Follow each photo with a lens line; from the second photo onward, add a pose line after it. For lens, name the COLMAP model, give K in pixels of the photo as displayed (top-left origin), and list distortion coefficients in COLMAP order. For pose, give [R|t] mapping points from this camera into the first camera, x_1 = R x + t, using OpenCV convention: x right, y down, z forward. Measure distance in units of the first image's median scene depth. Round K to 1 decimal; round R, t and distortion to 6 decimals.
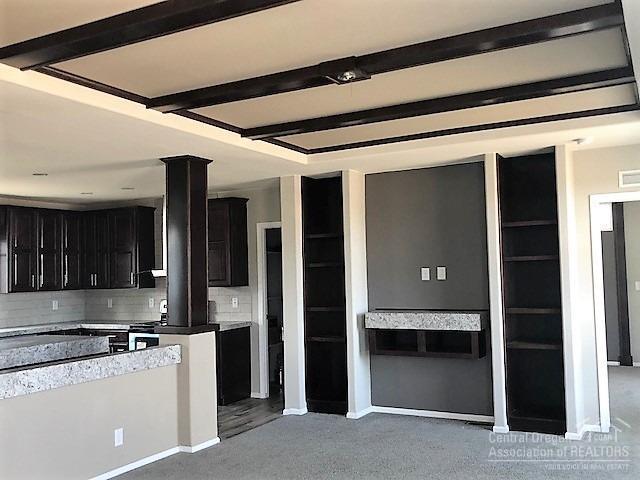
lens RADIAL K [[640.2, 0, 314.4], [0, 640.2, 237.9], [0, 0, 1]] dist [0.045692, 0.000000]
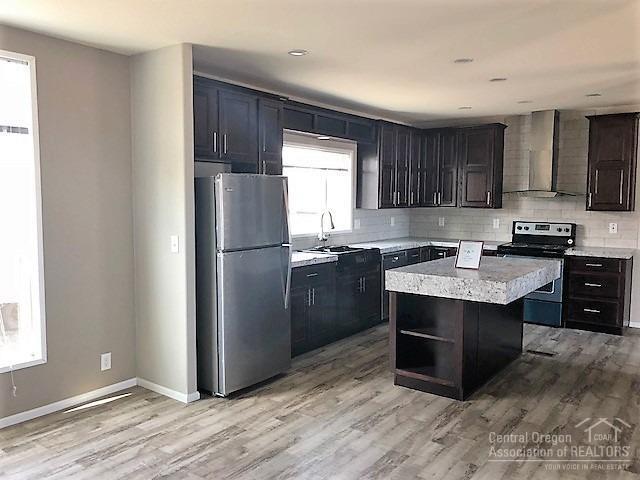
lens RADIAL K [[529.2, 0, 318.6], [0, 529.2, 235.9], [0, 0, 1]] dist [0.026019, -0.009956]
pose [[0.991044, 0.043831, -0.126140, -0.530083], [-0.027234, 0.991086, 0.130414, 0.025608], [0.130731, -0.125810, 0.983403, 0.199183]]
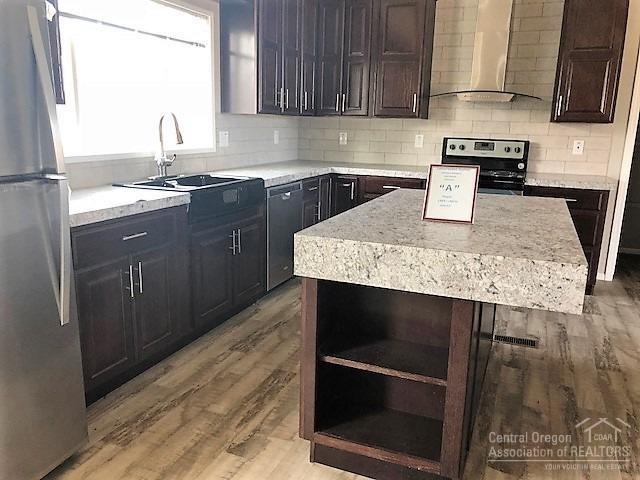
lens RADIAL K [[529.2, 0, 316.8], [0, 529.2, 239.5], [0, 0, 1]] dist [0.026019, -0.009956]
pose [[0.991673, 0.026513, 0.126022, -0.550651], [-0.059415, 0.962397, 0.265068, 0.071927], [-0.114255, -0.270349, 0.955959, 0.535078]]
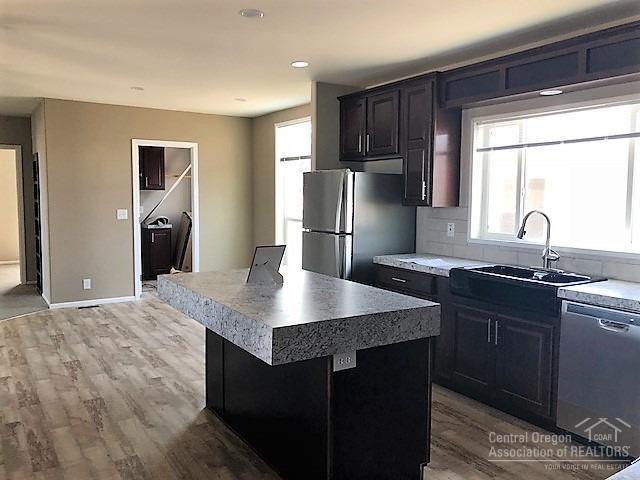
lens RADIAL K [[529.2, 0, 315.9], [0, 529.2, 238.9], [0, 0, 1]] dist [0.026019, -0.009956]
pose [[-0.471774, 0.087896, -0.877328, 0.119073], [0.042040, 0.996130, 0.077191, 0.090274], [0.880717, -0.000467, -0.473643, 1.415592]]
